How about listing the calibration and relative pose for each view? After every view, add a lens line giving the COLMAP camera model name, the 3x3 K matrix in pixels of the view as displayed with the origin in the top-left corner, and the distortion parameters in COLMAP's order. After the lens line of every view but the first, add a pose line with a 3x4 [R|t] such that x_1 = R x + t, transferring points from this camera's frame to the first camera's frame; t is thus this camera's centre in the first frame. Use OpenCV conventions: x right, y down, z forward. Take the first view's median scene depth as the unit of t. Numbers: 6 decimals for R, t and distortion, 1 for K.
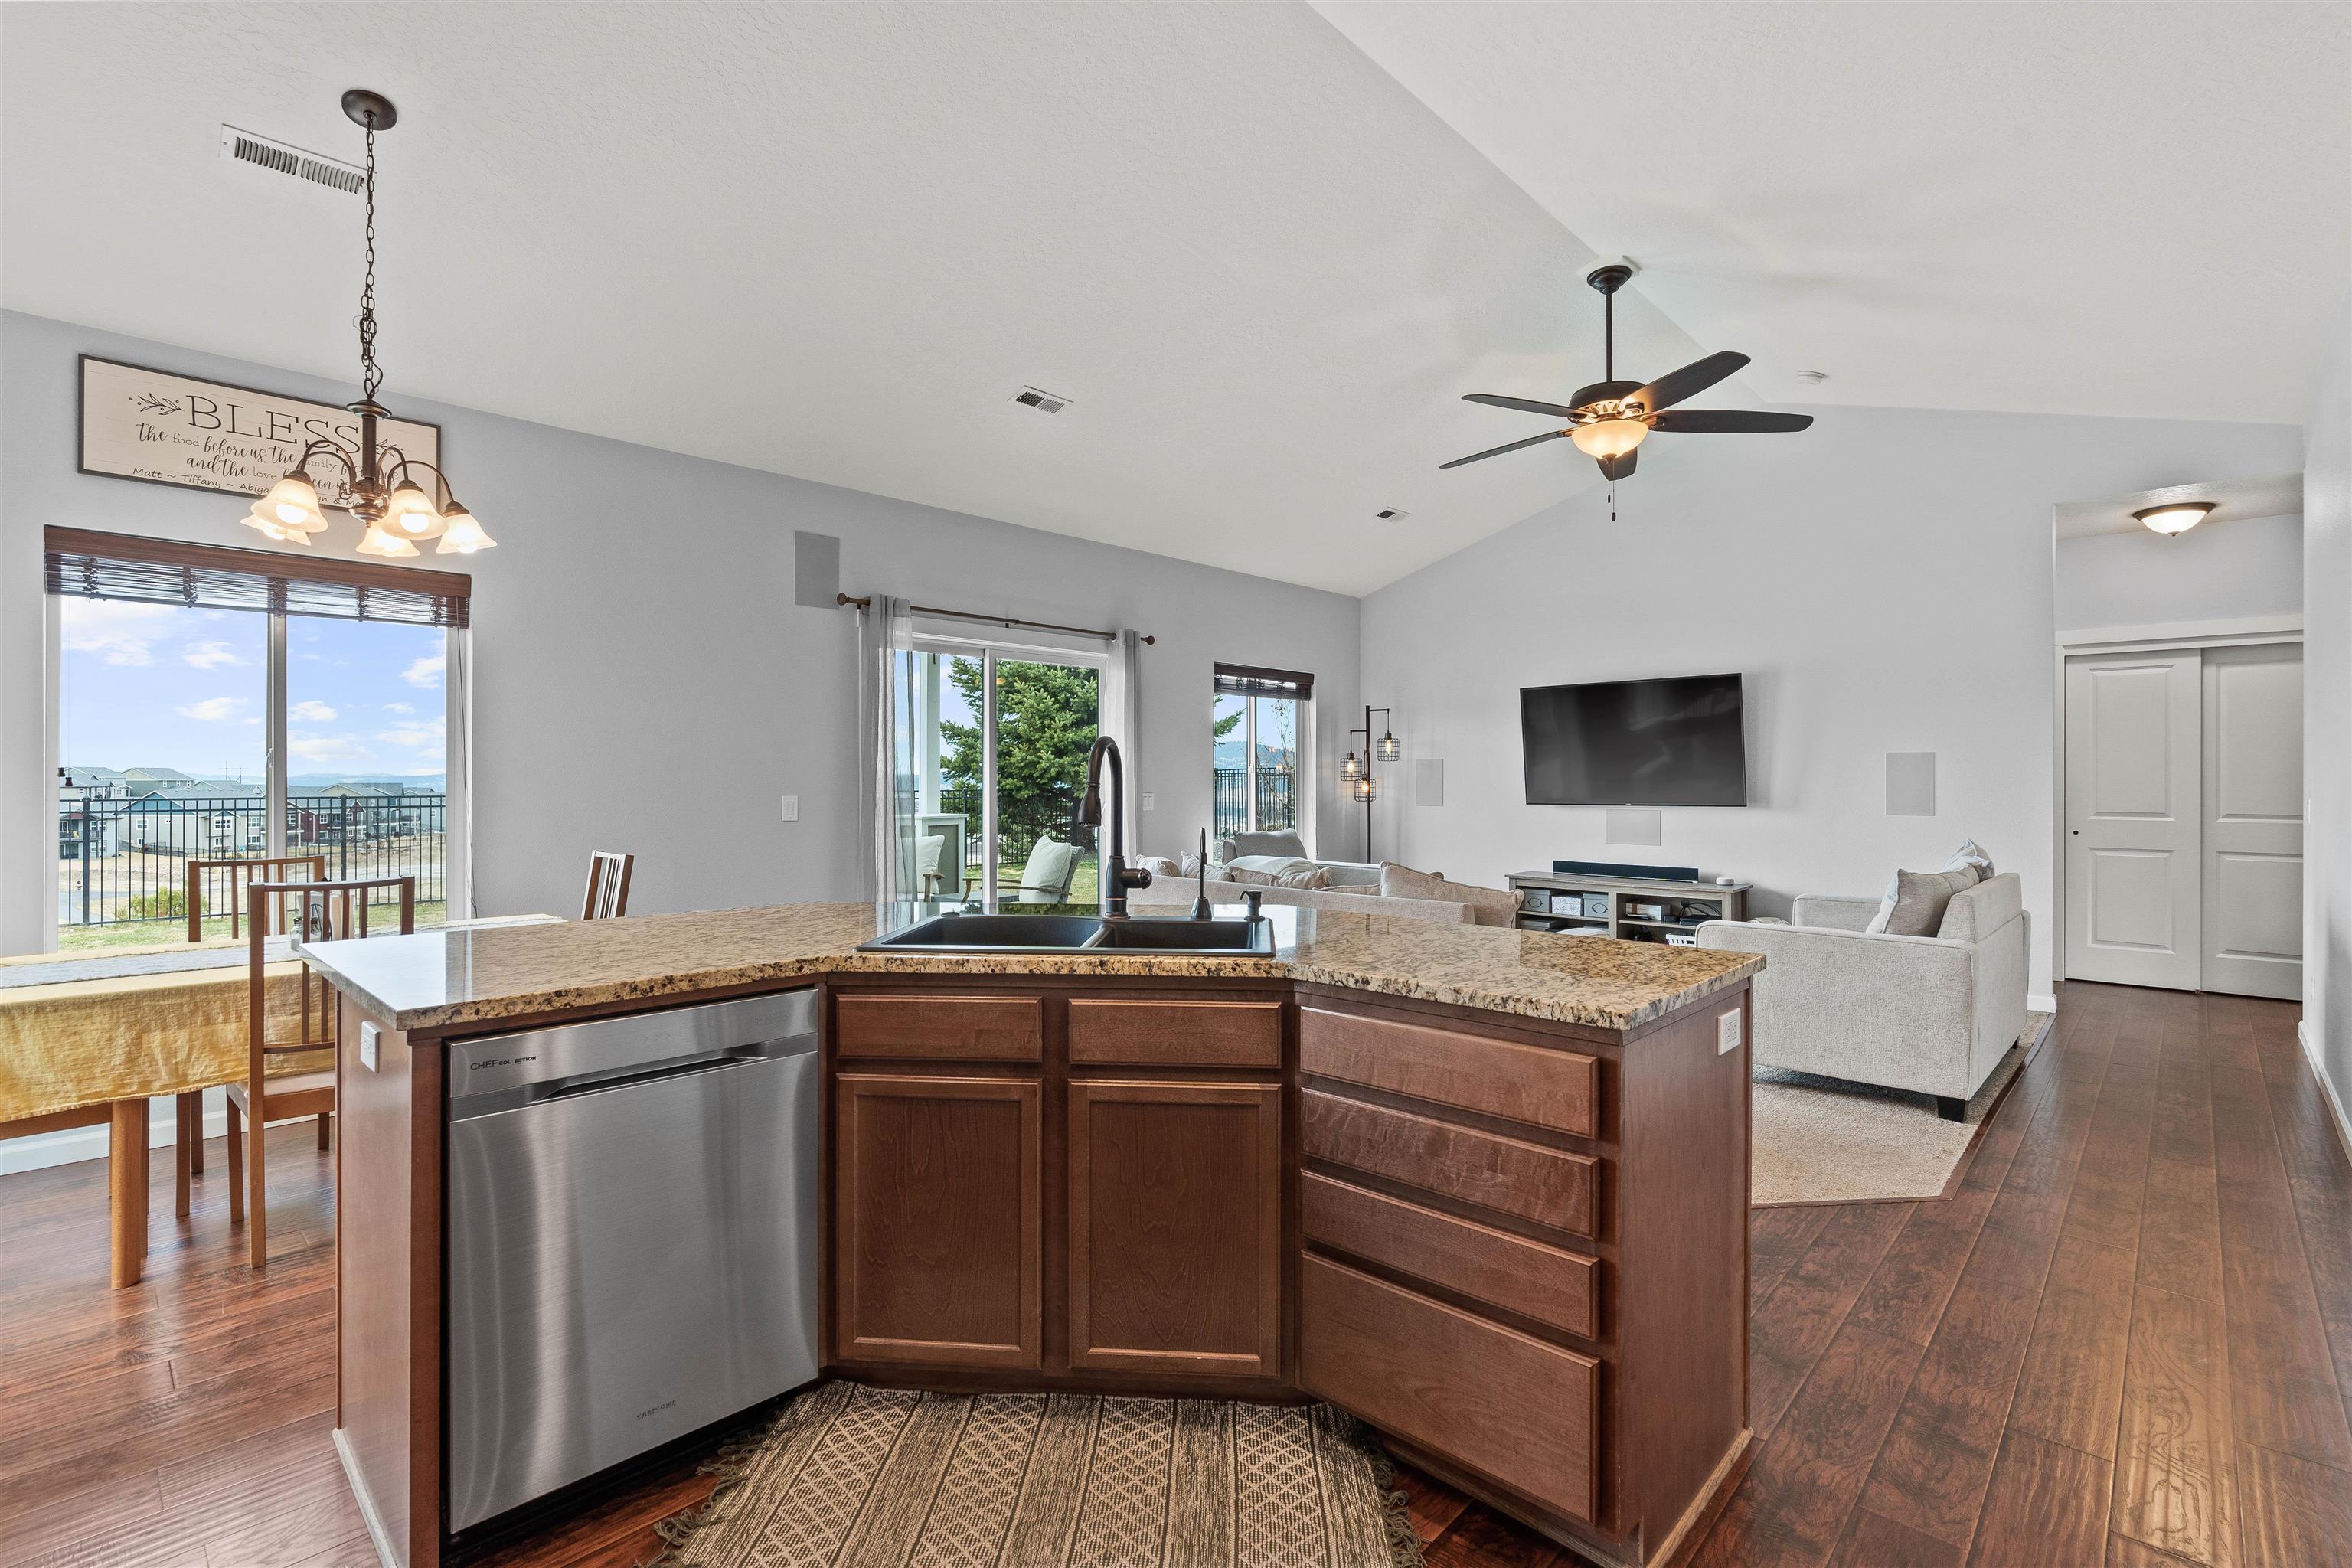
lens RADIAL K [[1071.9, 0, 1168.8], [0, 1071.9, 758.0], [0, 0, 1]] dist [-0.012366, 0.005178]
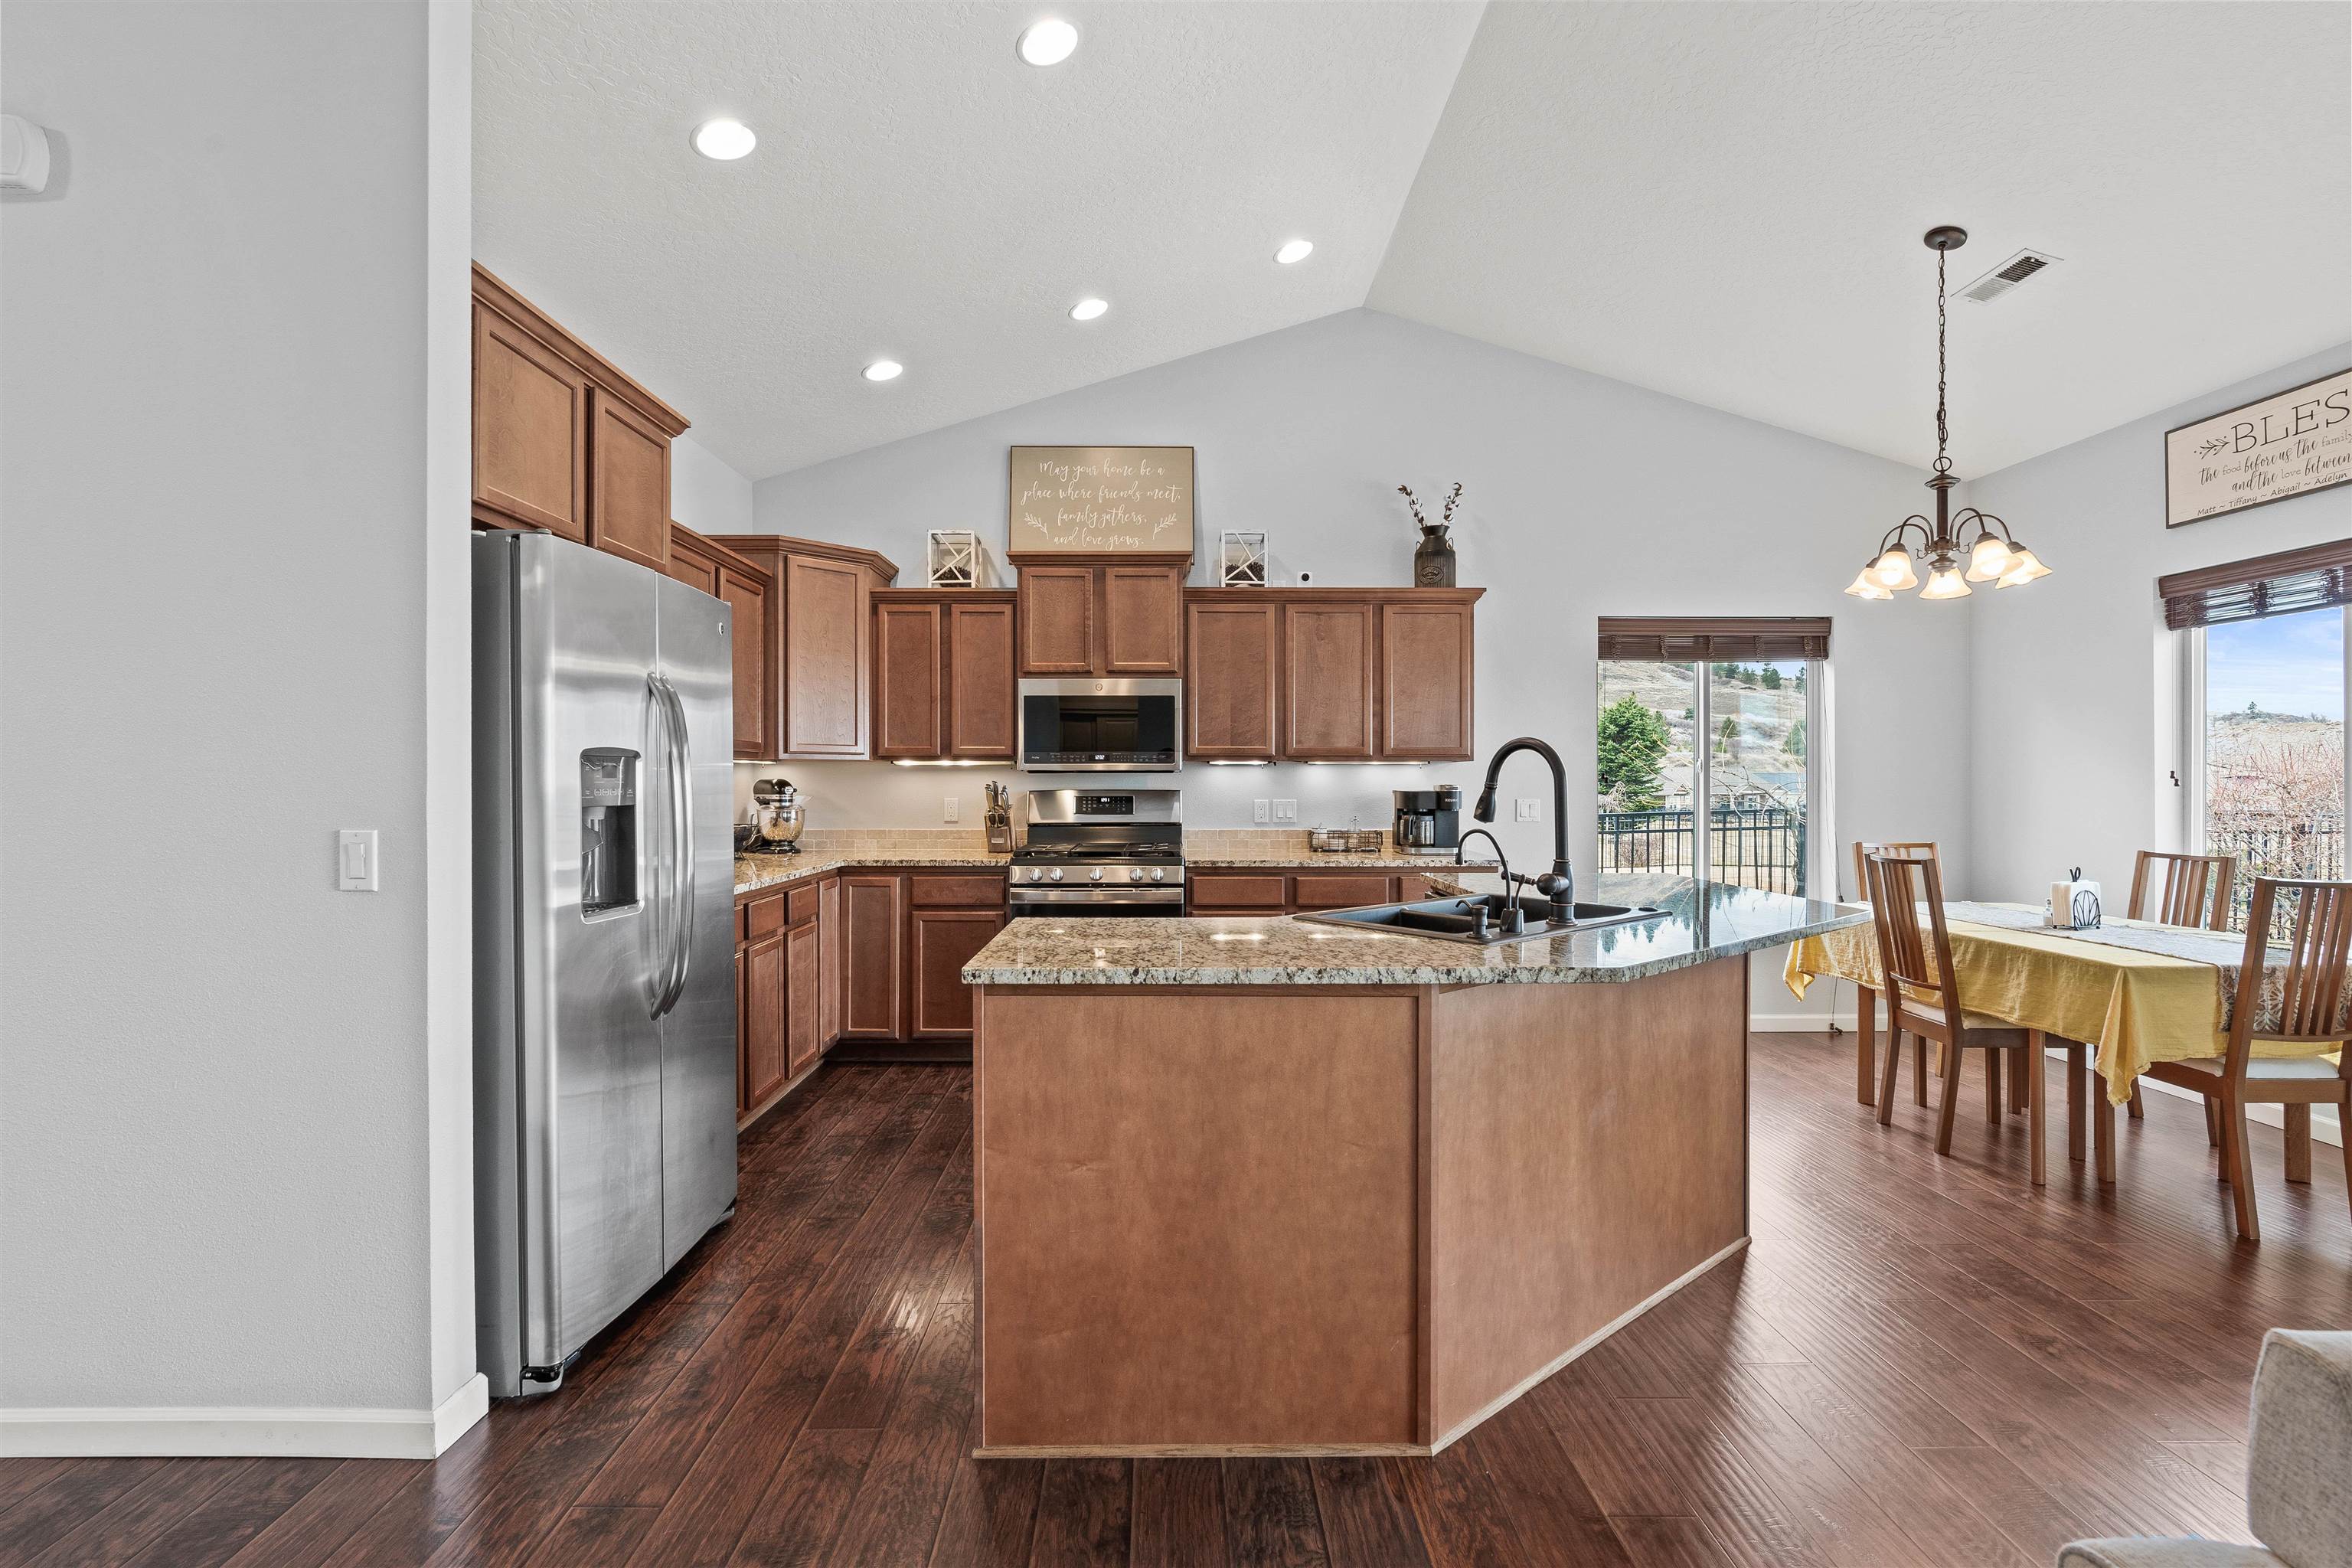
lens RADIAL K [[1071.9, 0, 1173.2], [0, 1071.9, 773.5], [0, 0, 1]] dist [-0.012366, 0.005178]
pose [[-0.707231, -0.005517, -0.706961, 0.318771], [0.014338, 0.999652, -0.022145, 0.009957], [0.706837, -0.025798, -0.706906, 0.534443]]
